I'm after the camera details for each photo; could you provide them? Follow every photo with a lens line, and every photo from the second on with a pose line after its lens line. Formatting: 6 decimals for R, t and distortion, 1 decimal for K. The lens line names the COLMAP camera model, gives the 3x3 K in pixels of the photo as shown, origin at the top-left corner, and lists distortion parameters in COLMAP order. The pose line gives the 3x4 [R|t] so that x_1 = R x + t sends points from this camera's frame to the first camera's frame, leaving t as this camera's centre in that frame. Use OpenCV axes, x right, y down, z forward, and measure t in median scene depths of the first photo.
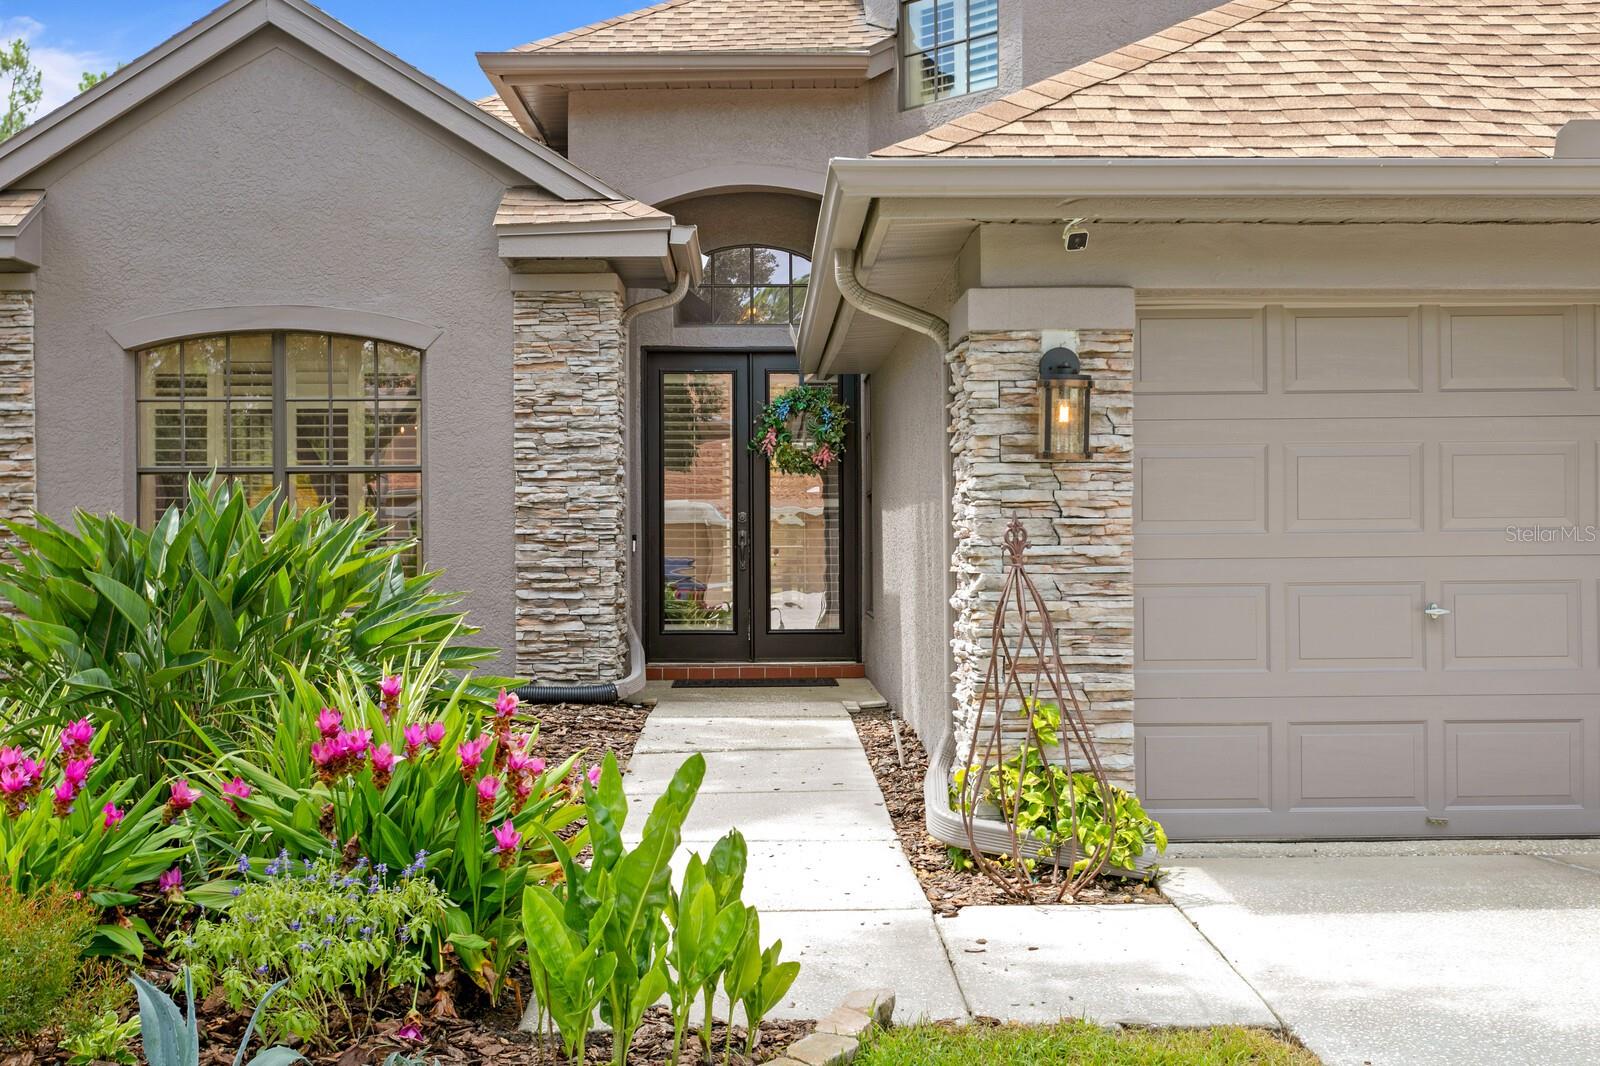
lens RADIAL K [[1710.5, 0, 800.0], [0, 1710.5, 533.0], [0, 0, 1]] dist [0.026203, -0.005809]
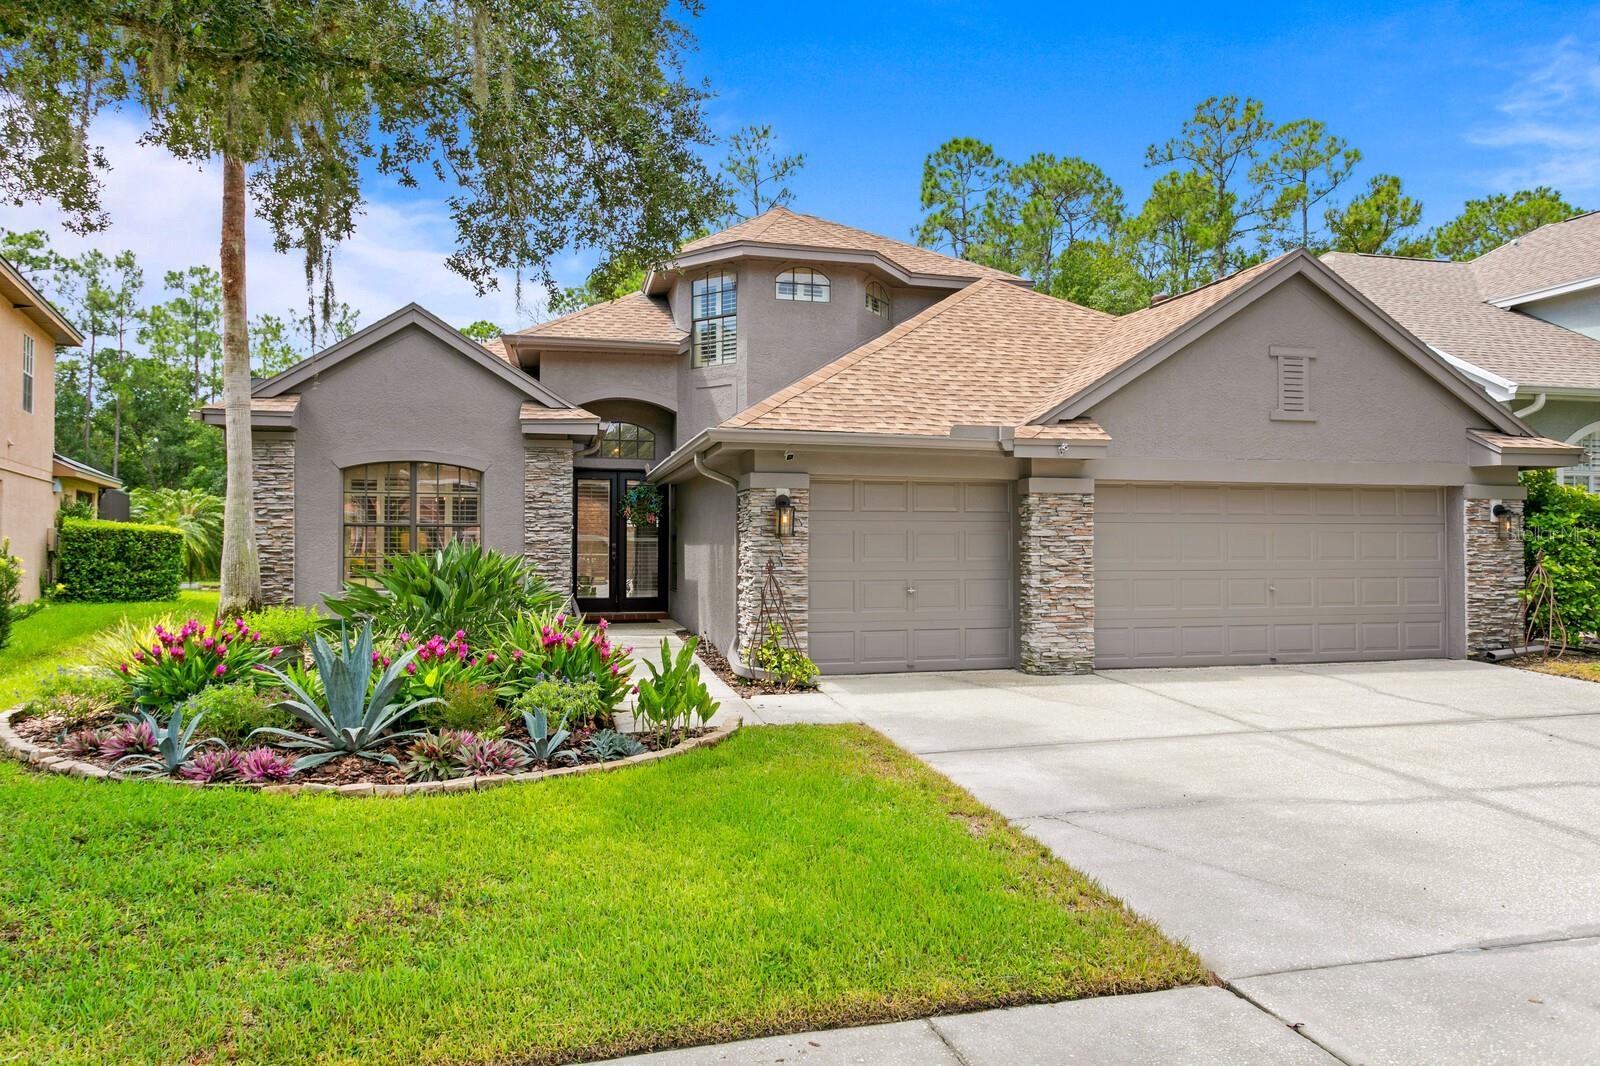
lens RADIAL K [[881.5, 0, 800.0], [0, 881.5, 533.0], [0, 0, 1]] dist [0.000076, -0.000073]
pose [[0.974713, 0.013329, 0.223063, -0.126383], [-0.009849, 0.999812, -0.016705, -0.021782], [-0.223244, 0.014086, 0.974661, -0.356716]]
